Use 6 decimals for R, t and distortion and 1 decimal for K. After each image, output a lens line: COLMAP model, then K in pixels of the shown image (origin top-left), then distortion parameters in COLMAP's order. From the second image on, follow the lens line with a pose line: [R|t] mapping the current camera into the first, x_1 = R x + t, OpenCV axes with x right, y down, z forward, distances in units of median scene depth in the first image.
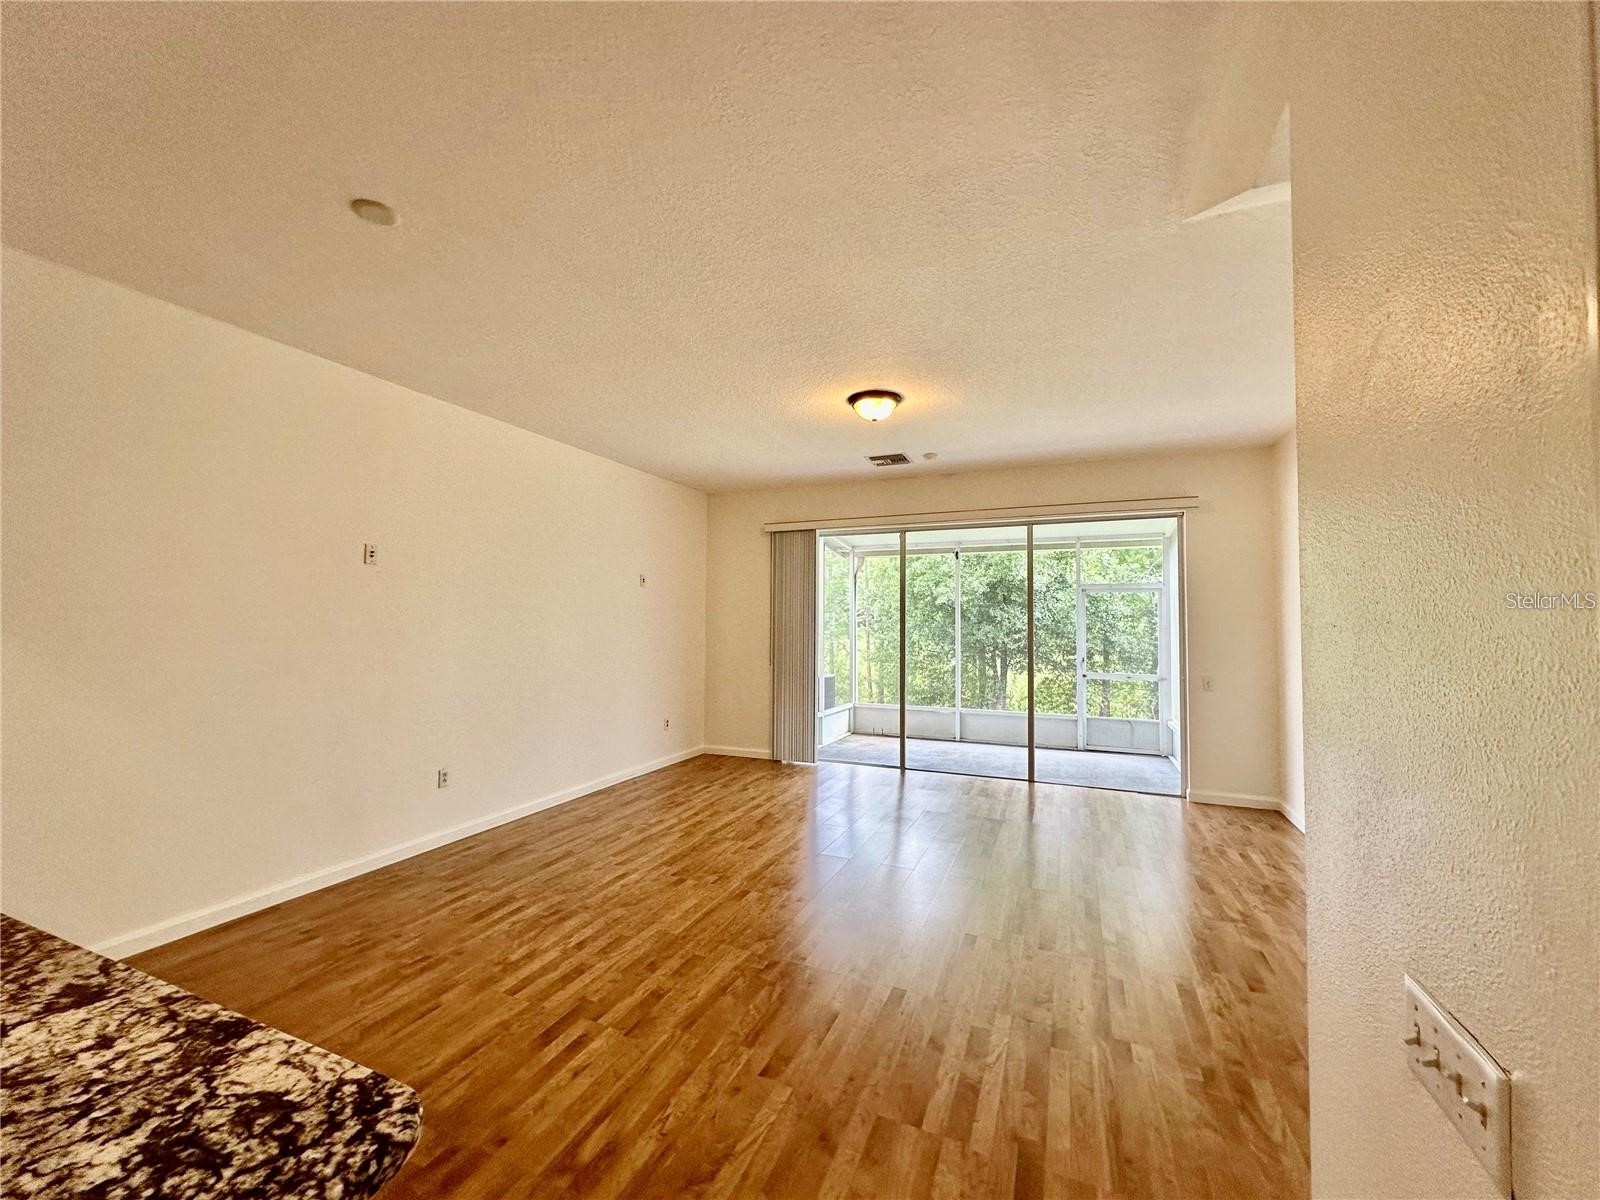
lens RADIAL K [[642.0, 0, 794.4], [0, 642.0, 601.5], [0, 0, 1]] dist [-0.003328, -0.000448]
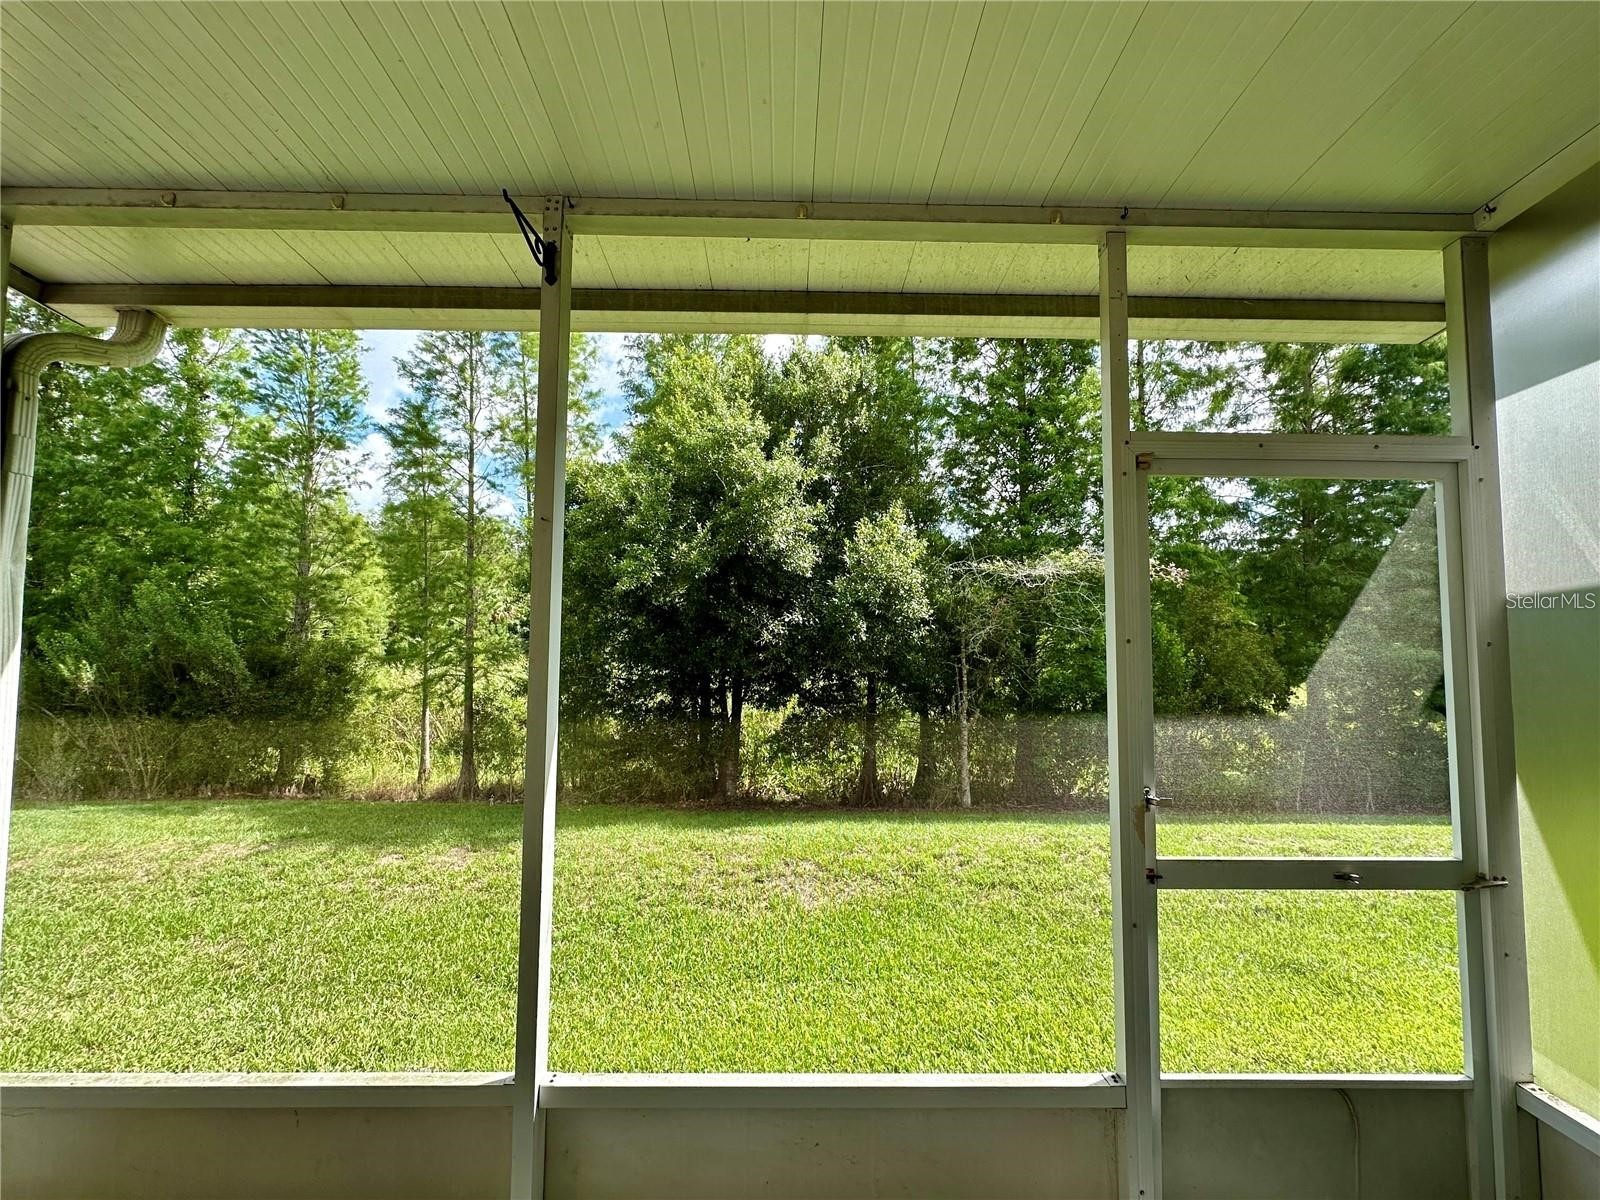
lens RADIAL K [[642.0, 0, 796.2], [0, 642.0, 597.7], [0, 0, 1]] dist [-0.003328, -0.000448]
pose [[0.914407, 0.036391, 0.403158, 0.542565], [-0.027503, 0.999235, -0.027816, 0.064415], [-0.403862, 0.014347, 0.914708, 1.780547]]
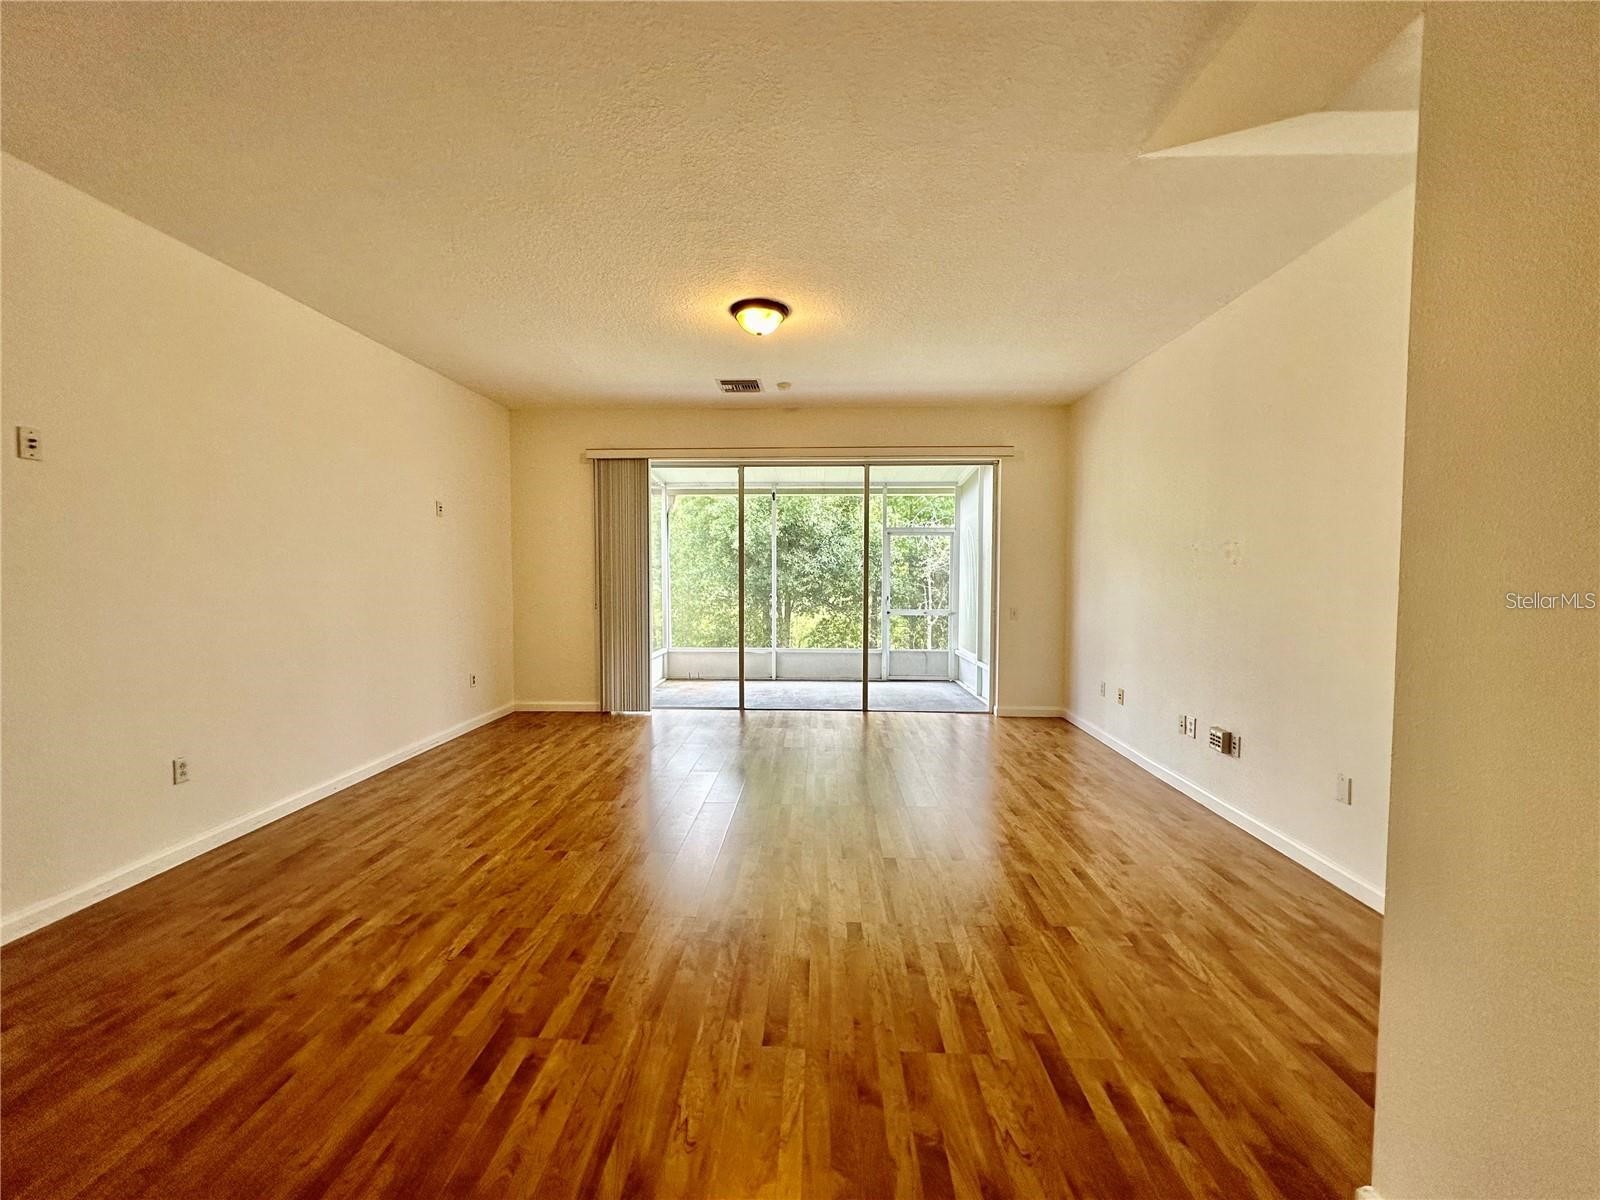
lens RADIAL K [[642.0, 0, 799.0], [0, 642.0, 602.7], [0, 0, 1]] dist [-0.003328, -0.000448]
pose [[0.931375, -0.021196, 0.363445, -0.176259], [-0.009079, 0.996641, 0.081391, 0.026215], [-0.363949, -0.079106, 0.928054, 0.108629]]
